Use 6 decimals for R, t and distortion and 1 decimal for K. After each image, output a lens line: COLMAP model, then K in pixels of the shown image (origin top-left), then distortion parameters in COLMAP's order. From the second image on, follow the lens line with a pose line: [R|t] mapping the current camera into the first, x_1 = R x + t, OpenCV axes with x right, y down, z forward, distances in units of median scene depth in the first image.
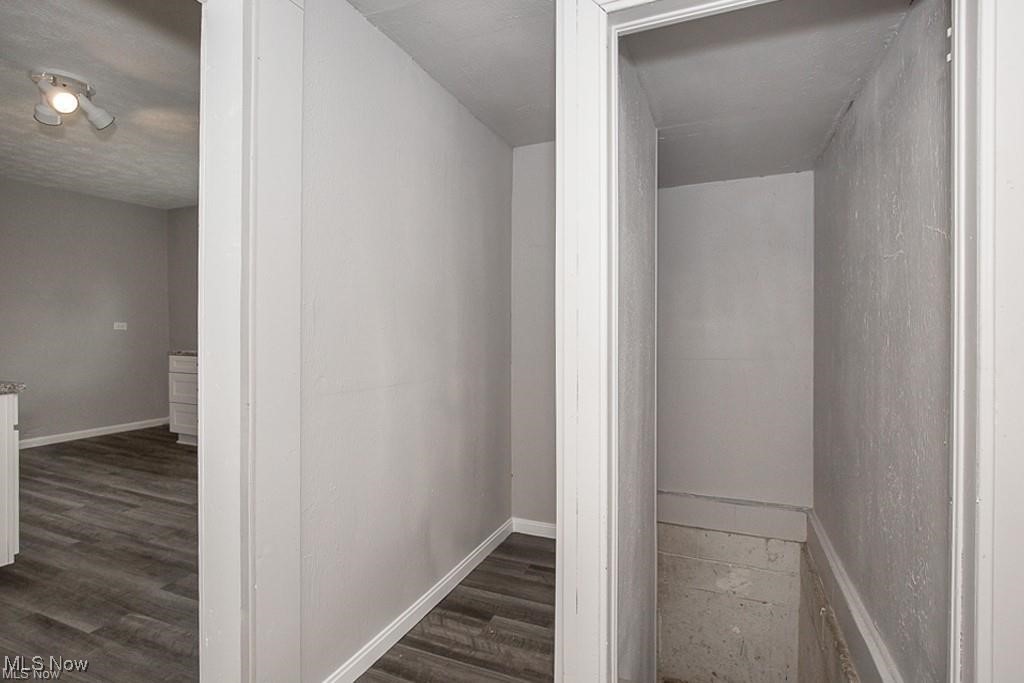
lens RADIAL K [[498.9, 0, 511.2], [0, 498.9, 329.2], [0, 0, 1]] dist [-0.001898, -0.000226]
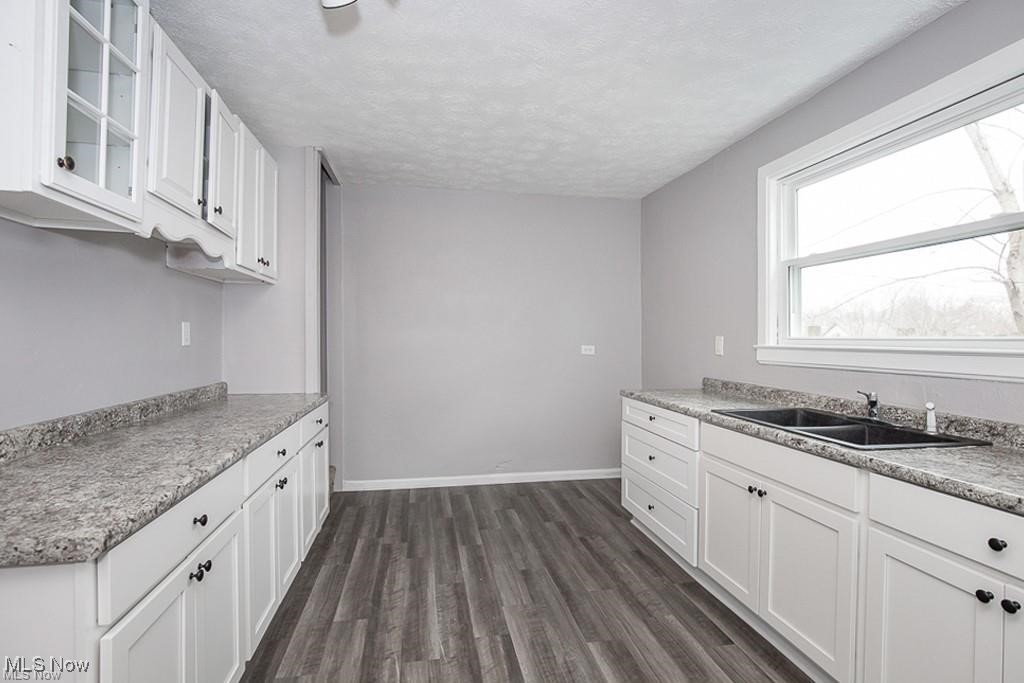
lens RADIAL K [[480.4, 0, 512.0], [0, 480.4, 341.5], [0, 0, 1]] dist [-0.002254, -0.000084]
pose [[0.558121, 0.012514, -0.829665, -0.218113], [-0.009538, 0.999917, 0.008665, -0.028188], [0.829704, 0.003077, 0.558195, 0.501616]]
